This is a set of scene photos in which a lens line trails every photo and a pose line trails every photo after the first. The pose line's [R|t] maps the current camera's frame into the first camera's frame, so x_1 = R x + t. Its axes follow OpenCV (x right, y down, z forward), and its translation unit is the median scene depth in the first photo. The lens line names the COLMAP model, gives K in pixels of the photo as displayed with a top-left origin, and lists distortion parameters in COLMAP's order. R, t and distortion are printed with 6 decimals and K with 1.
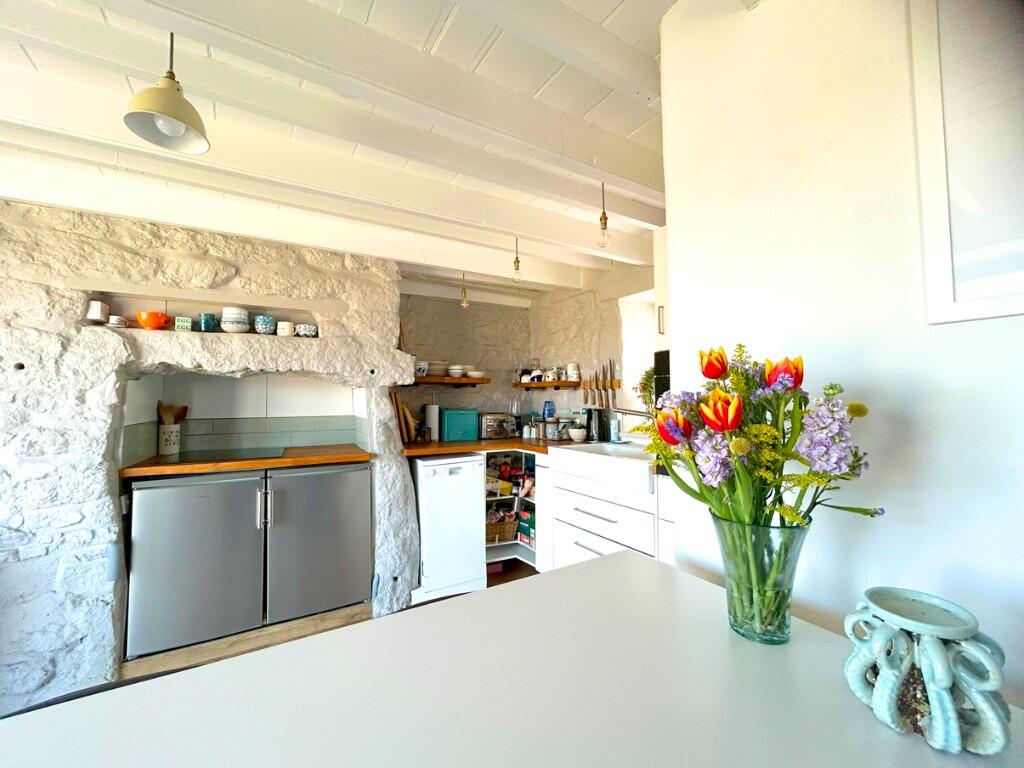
lens RADIAL K [[411.0, 0, 509.8], [0, 411.0, 383.8], [0, 0, 1]] dist [0.000424, -0.000441]
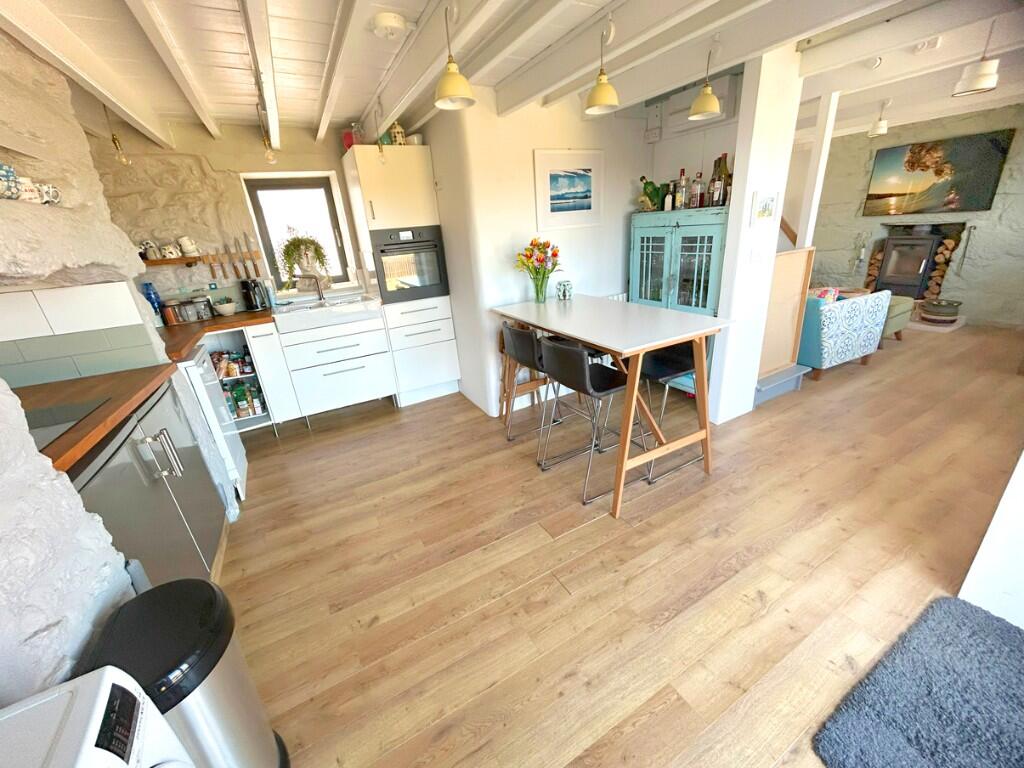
lens RADIAL K [[411.0, 0, 509.8], [0, 411.0, 383.8], [0, 0, 1]] dist [0.000424, -0.000441]
pose [[0.051859, -0.360648, 0.931259, -1.234088], [0.035648, 0.932588, 0.359178, -0.071288], [-0.998018, 0.014571, 0.061219, 0.319182]]
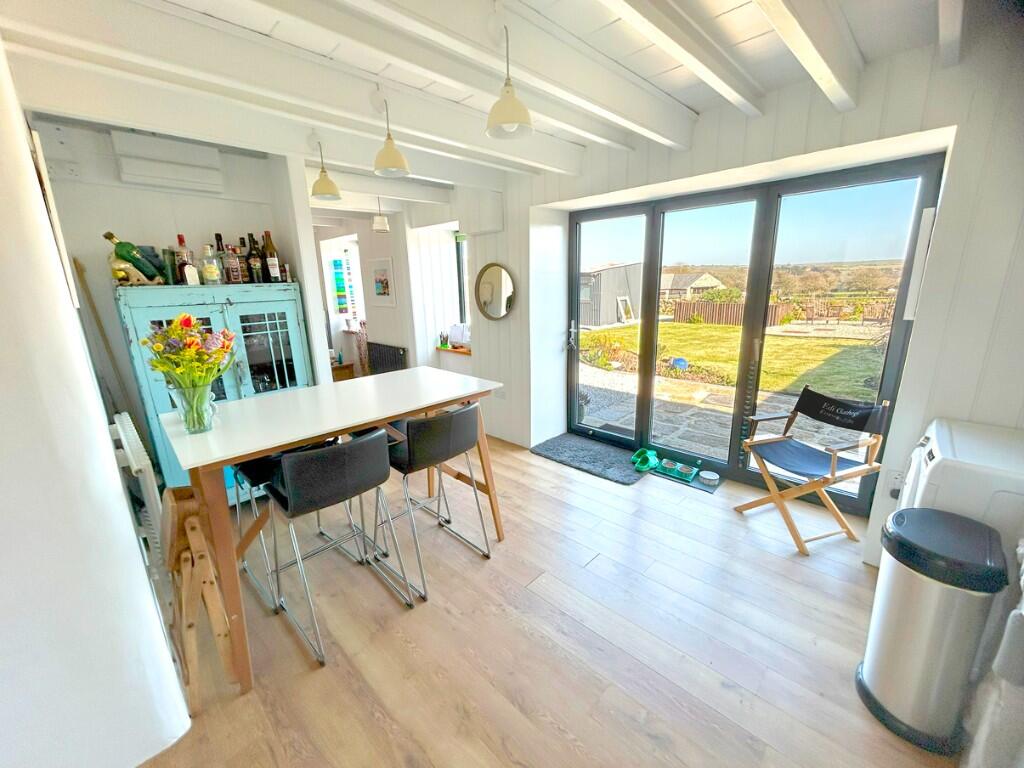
lens RADIAL K [[411.0, 0, 509.8], [0, 411.0, 383.8], [0, 0, 1]] dist [0.000424, -0.000441]
pose [[-0.972138, 0.090332, -0.216307, -0.210530], [0.044257, 0.976900, 0.209063, -0.035916], [0.230195, 0.193665, -0.953679, 1.117473]]
